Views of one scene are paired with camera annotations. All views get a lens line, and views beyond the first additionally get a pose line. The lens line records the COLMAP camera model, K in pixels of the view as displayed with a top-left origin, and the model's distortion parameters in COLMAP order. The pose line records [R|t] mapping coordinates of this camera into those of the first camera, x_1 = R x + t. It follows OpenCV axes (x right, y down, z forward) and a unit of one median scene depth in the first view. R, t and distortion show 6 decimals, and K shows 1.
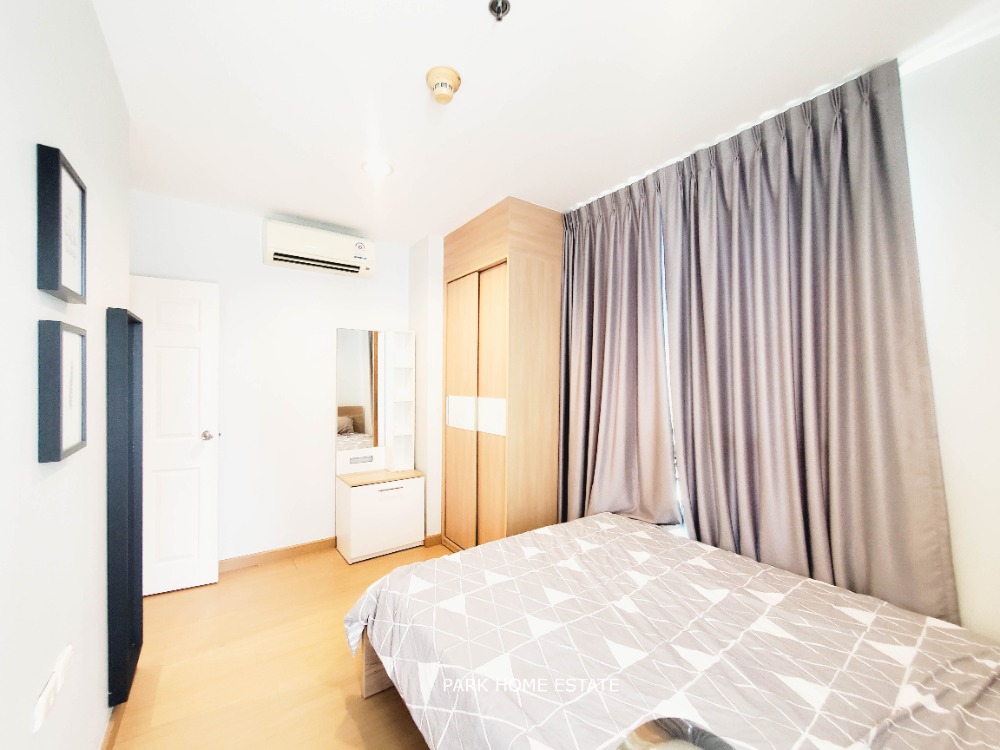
lens RADIAL K [[399.9, 0, 497.2], [0, 399.9, 384.6], [0, 0, 1]] dist [-0.000047, 0.000089]
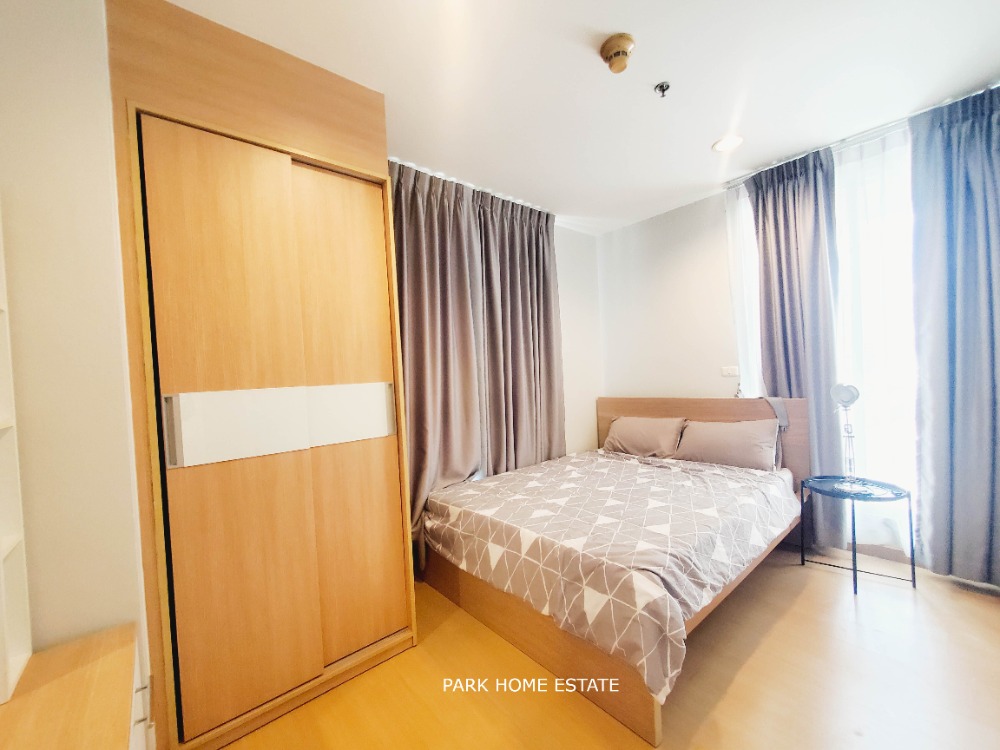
lens RADIAL K [[399.9, 0, 497.2], [0, 399.9, 384.6], [0, 0, 1]] dist [-0.000047, 0.000089]
pose [[-0.089601, -0.022427, 0.995725, -1.131340], [0.056867, 0.998000, 0.027595, 0.054863], [-0.994353, 0.059096, -0.088146, 1.426711]]
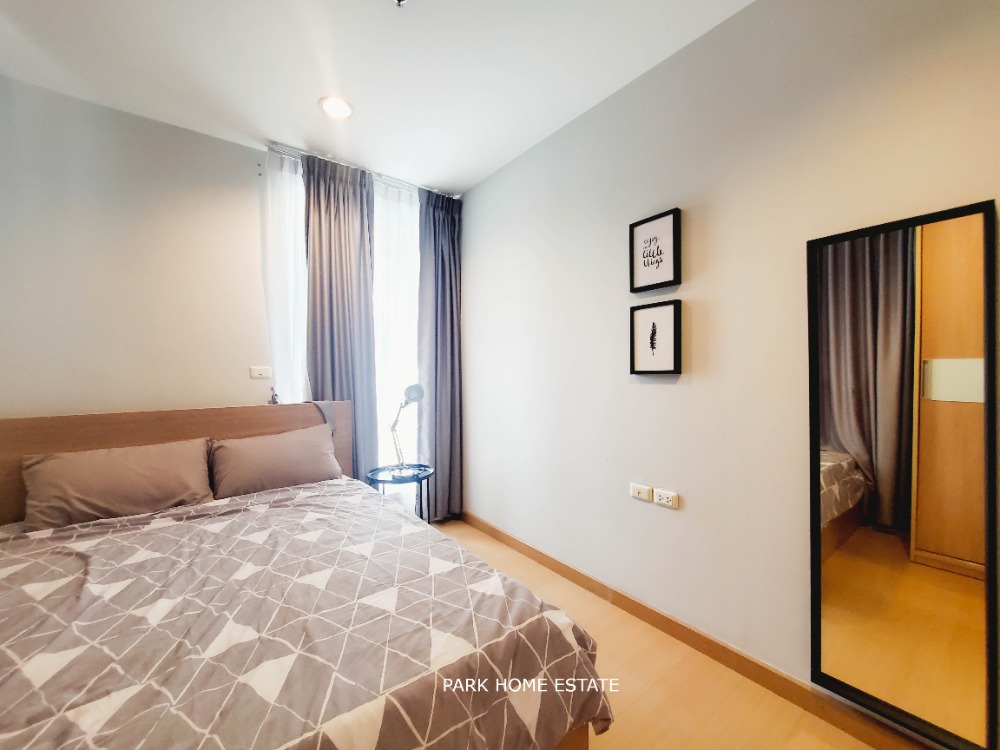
lens RADIAL K [[399.9, 0, 497.2], [0, 399.9, 384.6], [0, 0, 1]] dist [-0.000047, 0.000089]
pose [[-0.998963, 0.003094, -0.045426, -0.176499], [0.001113, 0.999049, 0.043578, 0.089797], [0.045517, 0.043482, -0.998017, 1.732187]]
